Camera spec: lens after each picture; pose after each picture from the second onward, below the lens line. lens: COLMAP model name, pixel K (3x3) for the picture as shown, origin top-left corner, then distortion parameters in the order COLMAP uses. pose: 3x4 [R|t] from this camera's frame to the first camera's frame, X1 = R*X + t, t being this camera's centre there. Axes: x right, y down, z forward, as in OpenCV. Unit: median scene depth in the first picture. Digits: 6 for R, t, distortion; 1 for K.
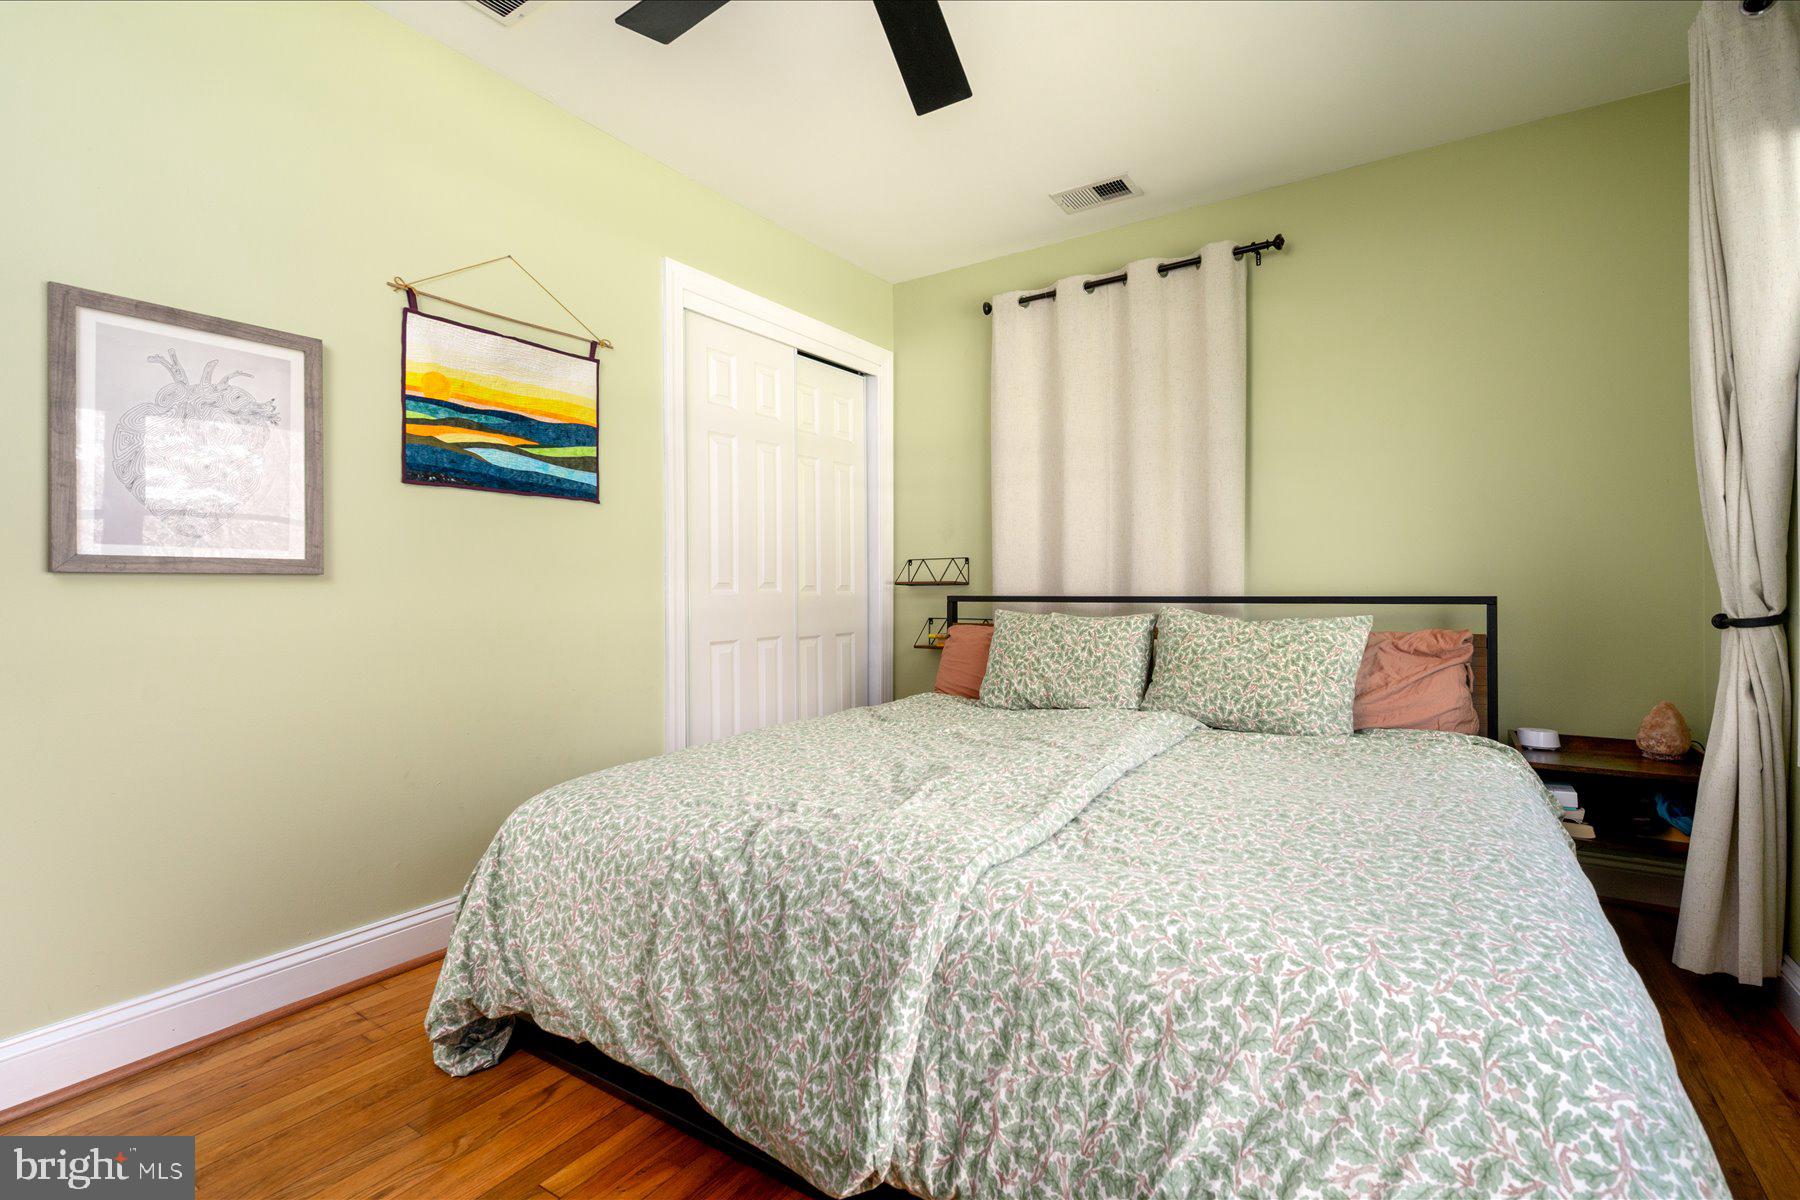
lens RADIAL K [[818.0, 0, 901.8], [0, 818.0, 591.4], [0, 0, 1]] dist [-0.003571, -0.000233]
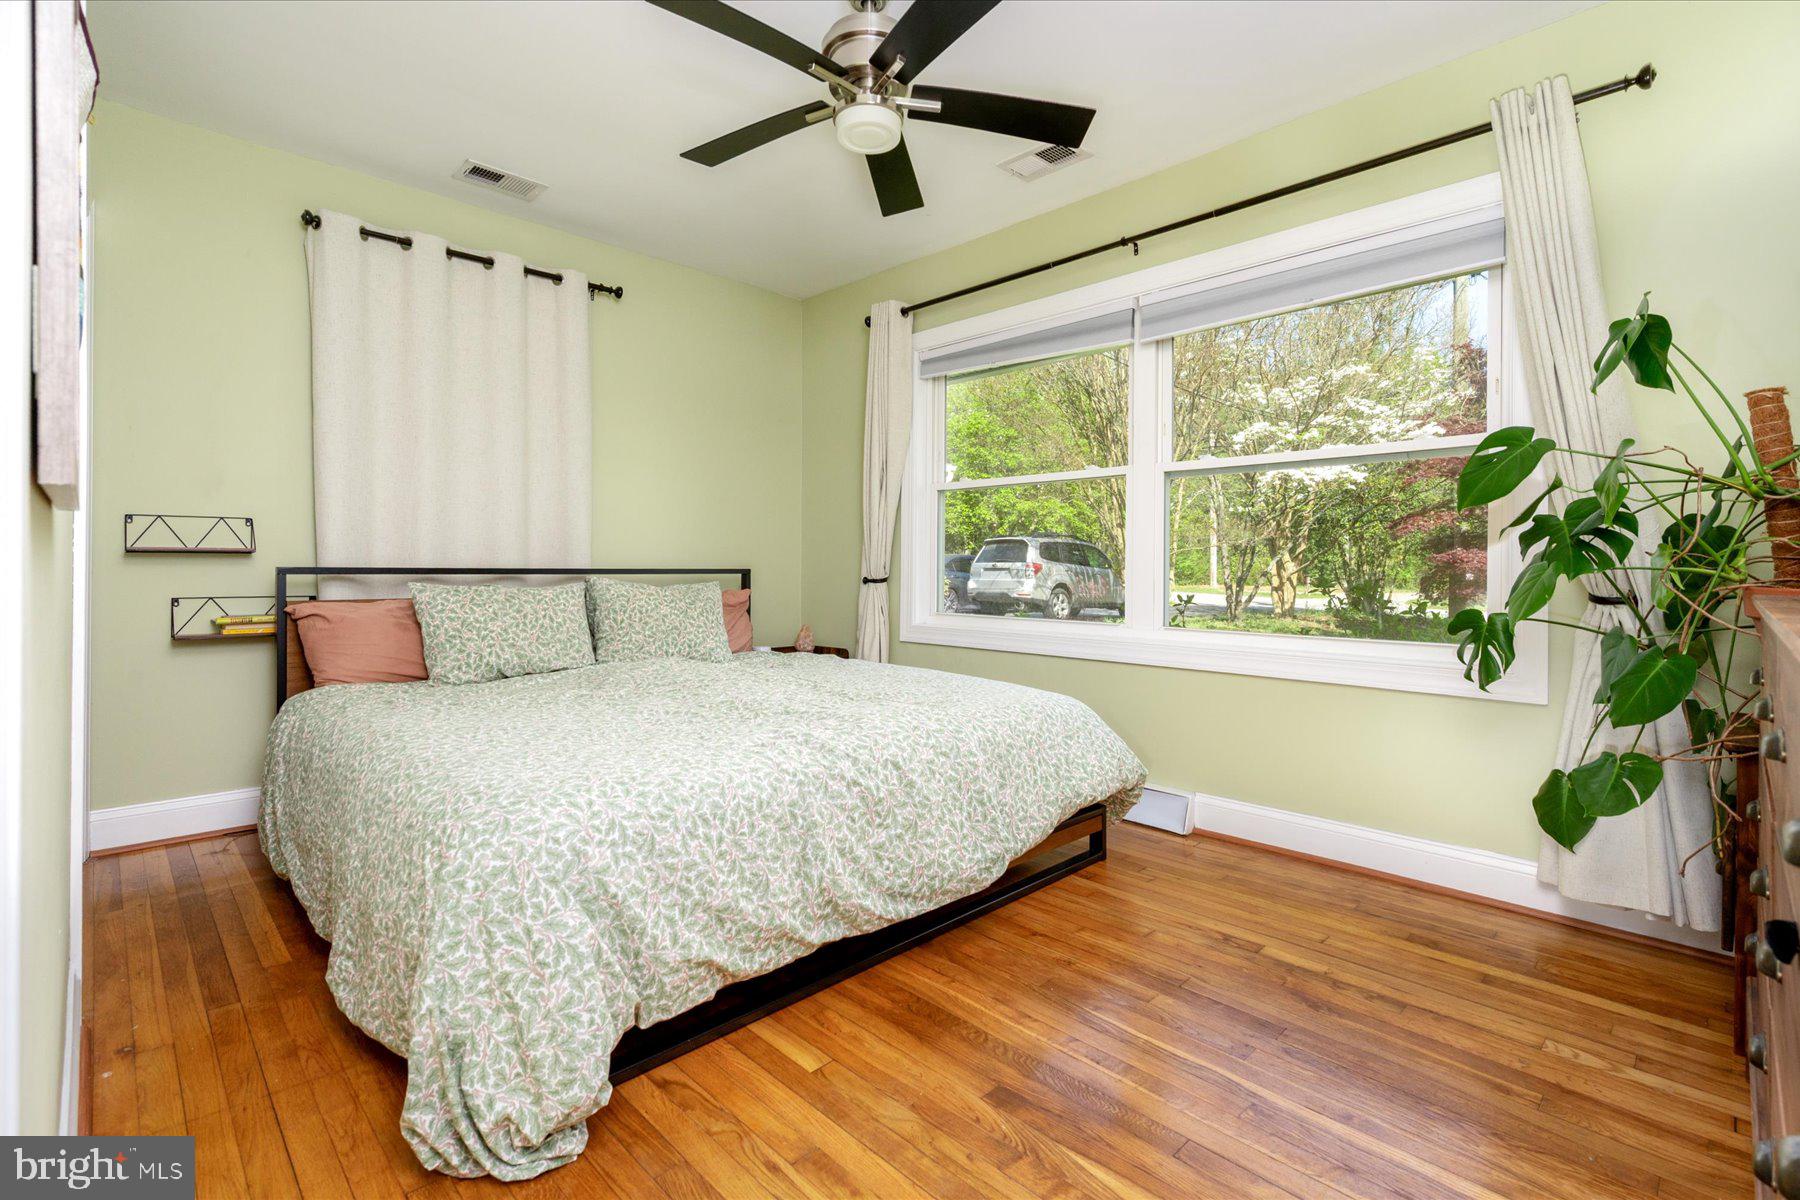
lens RADIAL K [[818.0, 0, 901.9], [0, 818.0, 586.1], [0, 0, 1]] dist [-0.003571, -0.000233]
pose [[0.212517, -0.016813, 0.977013, -0.745364], [-0.004410, 0.999825, 0.018165, 0.008152], [-0.977147, -0.008169, 0.212406, 0.307431]]
